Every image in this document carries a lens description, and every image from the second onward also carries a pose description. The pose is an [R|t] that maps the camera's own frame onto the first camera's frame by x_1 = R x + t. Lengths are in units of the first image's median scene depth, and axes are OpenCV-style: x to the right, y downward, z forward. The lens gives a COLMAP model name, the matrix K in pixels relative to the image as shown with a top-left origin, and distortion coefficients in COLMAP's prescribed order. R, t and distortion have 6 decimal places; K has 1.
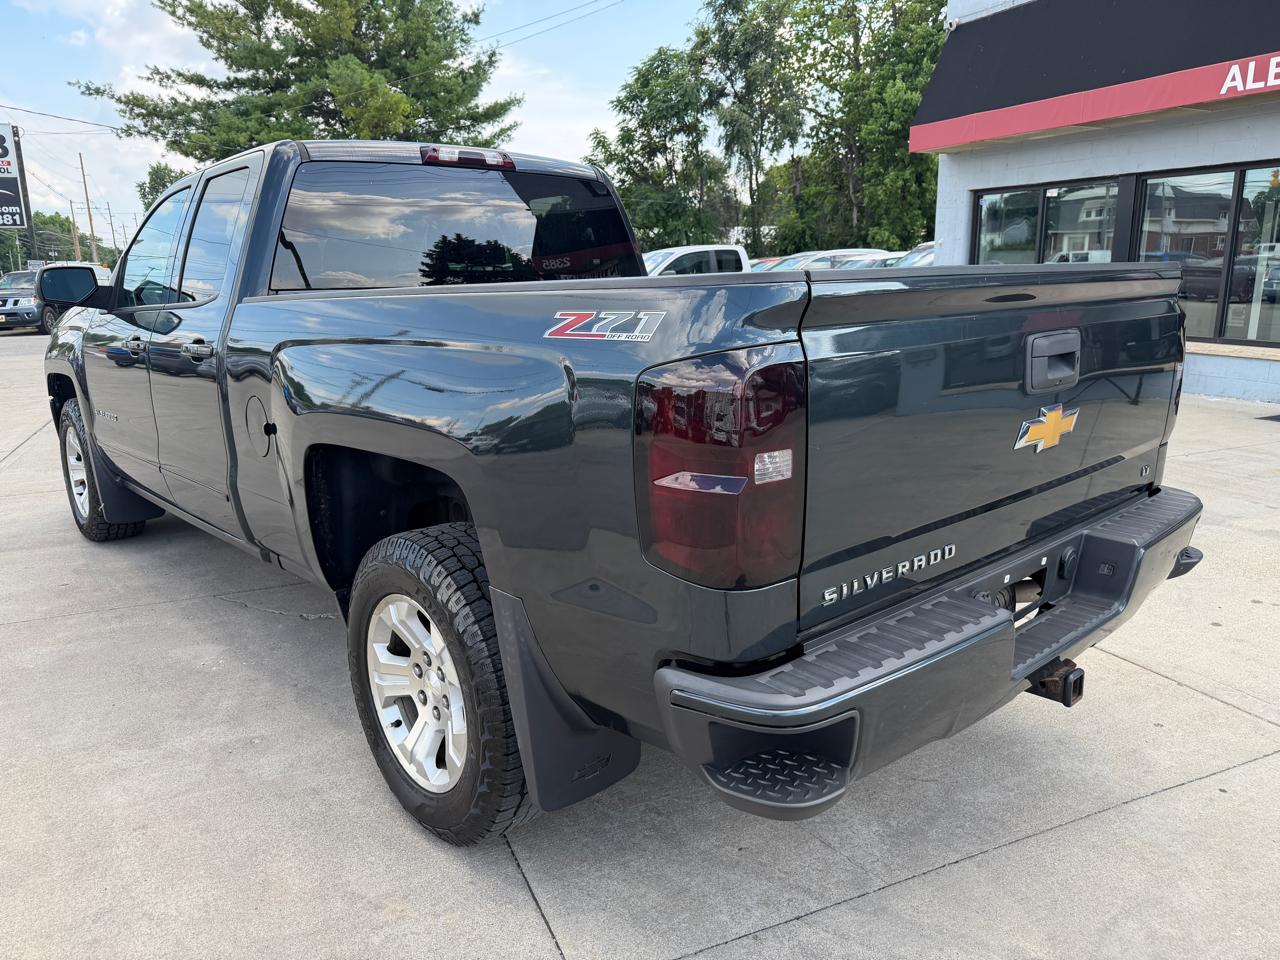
lens RADIAL K [[911.0, 0, 634.6], [0, 911.0, 474.9], [0, 0, 1]] dist [0.025621, -0.025295]
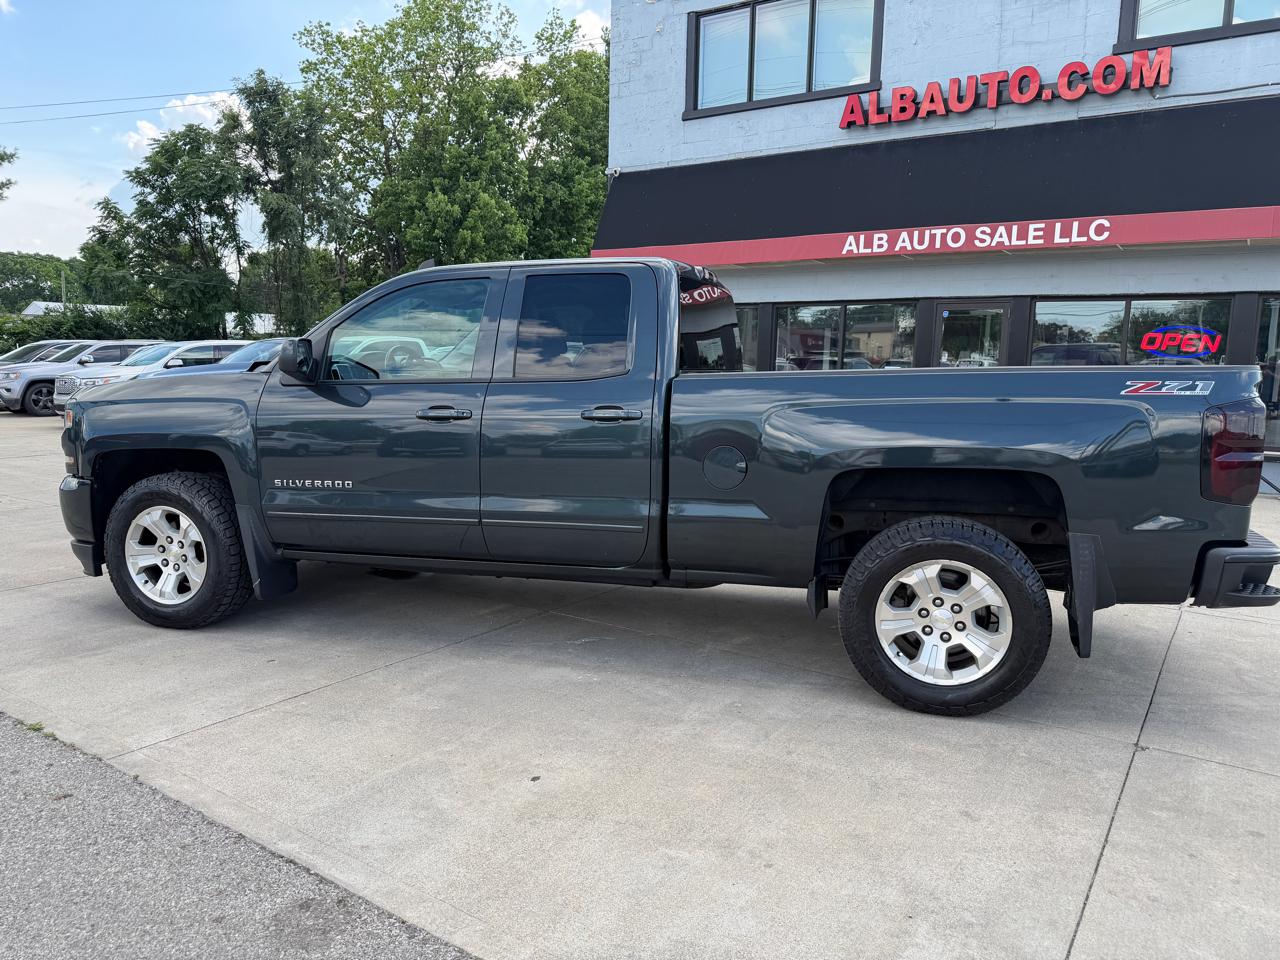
lens RADIAL K [[911.0, 0, 636.7], [0, 911.0, 474.0], [0, 0, 1]] dist [0.025621, -0.025295]
pose [[0.845722, -0.033280, 0.532585, -0.118131], [0.086479, 0.993408, -0.075248, 0.004557], [-0.526569, 0.109696, 0.843025, -0.005691]]
